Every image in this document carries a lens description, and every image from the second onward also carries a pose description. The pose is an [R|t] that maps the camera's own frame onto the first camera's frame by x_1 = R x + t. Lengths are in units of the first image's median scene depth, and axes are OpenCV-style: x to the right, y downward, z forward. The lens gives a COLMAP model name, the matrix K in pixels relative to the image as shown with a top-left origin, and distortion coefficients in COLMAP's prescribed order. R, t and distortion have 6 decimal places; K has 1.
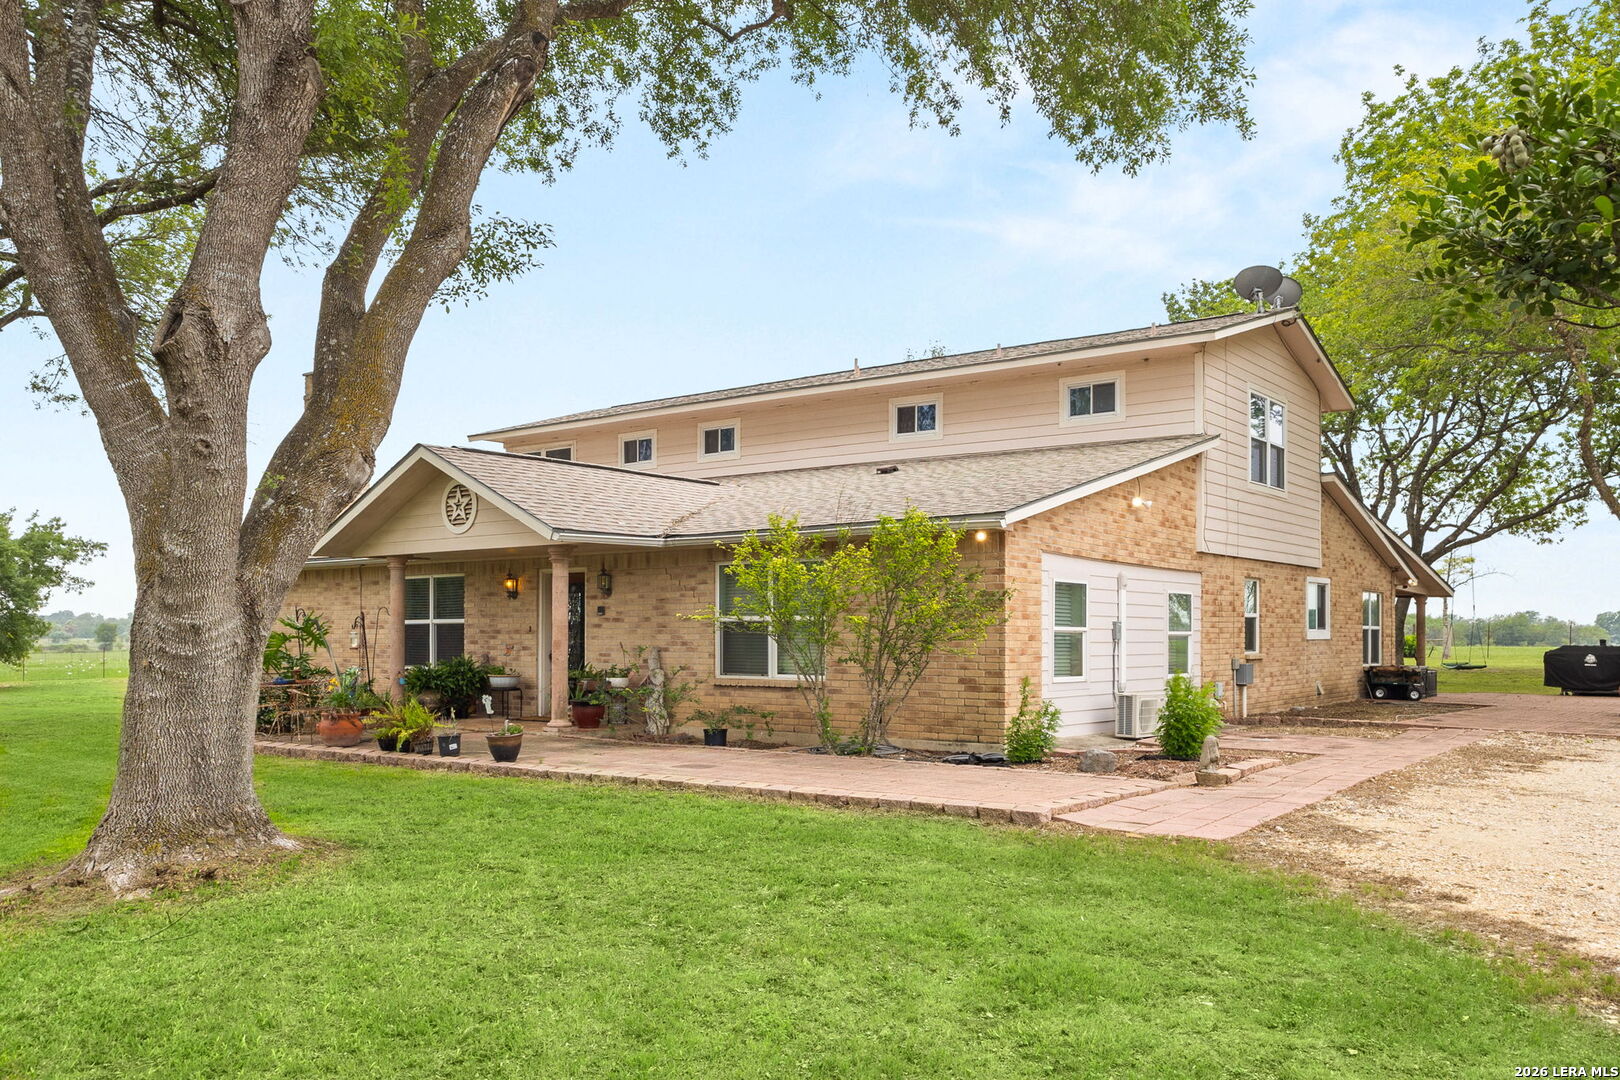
lens RADIAL K [[768.7, 0, 807.7], [0, 768.7, 542.8], [0, 0, 1]] dist [0.000235, 0.000154]
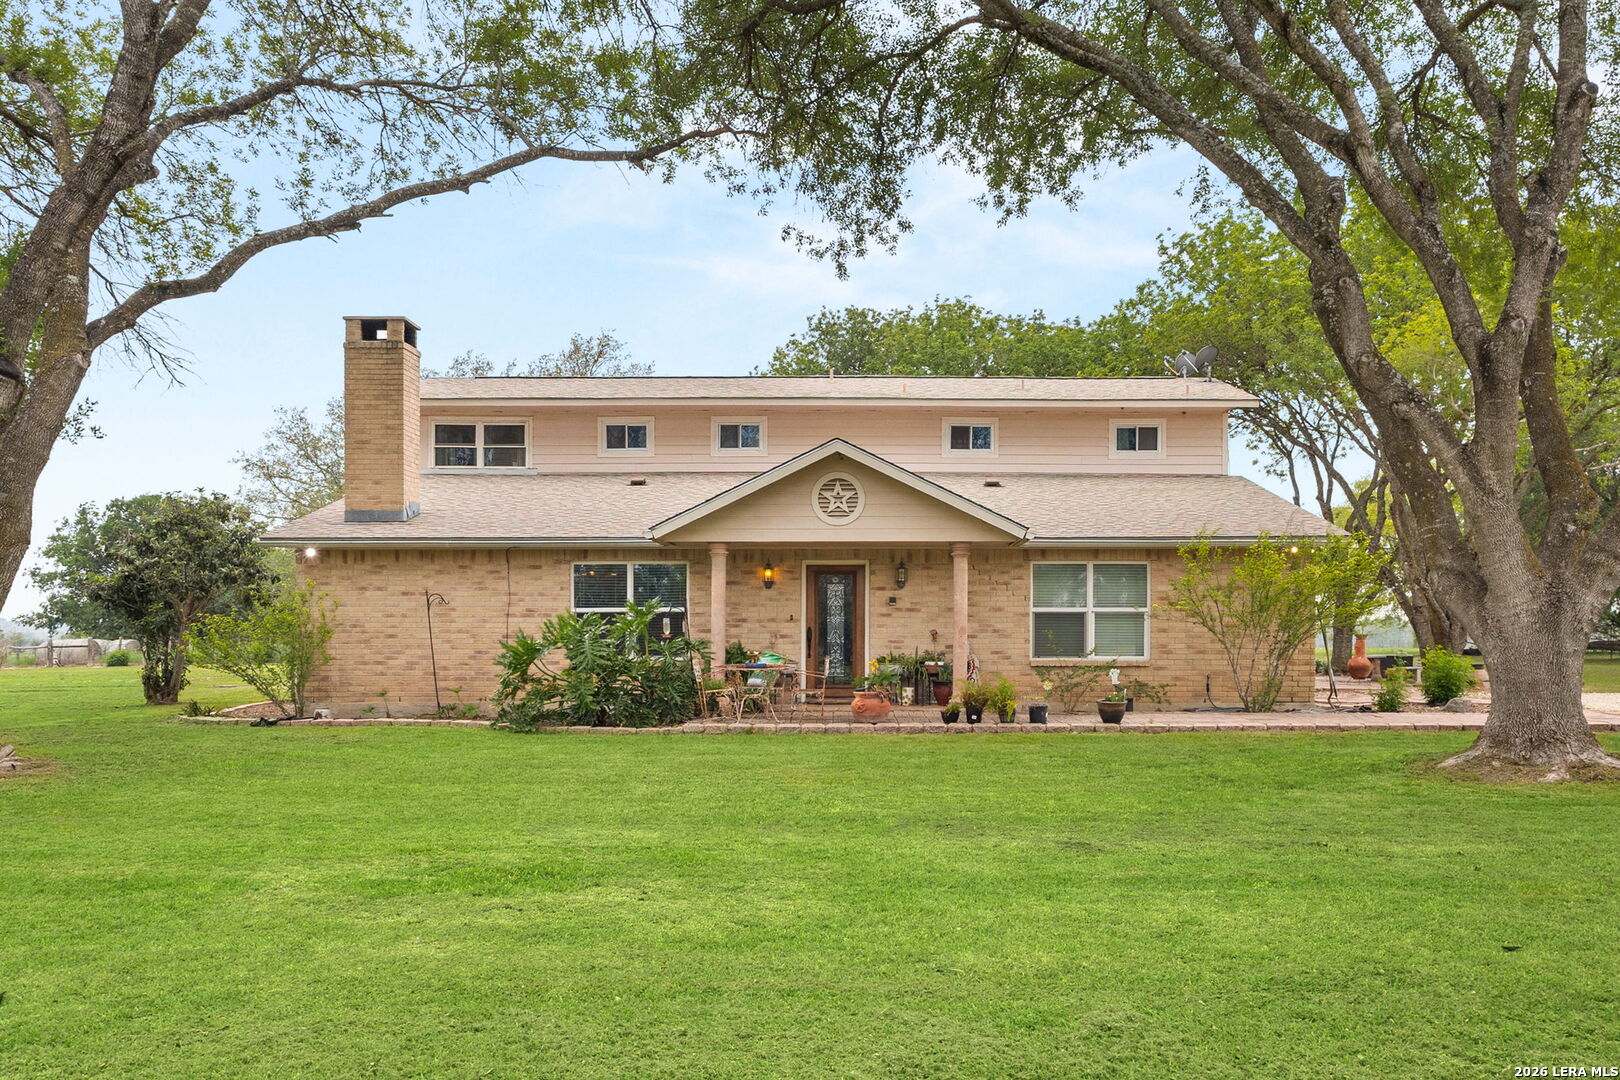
lens RADIAL K [[768.7, 0, 802.0], [0, 768.7, 537.7], [0, 0, 1]] dist [0.000235, 0.000154]
pose [[0.930093, 0.044968, 0.364563, -0.783212], [-0.044712, 0.998958, -0.009147, 0.014802], [-0.364594, -0.007793, 0.931134, 0.040297]]
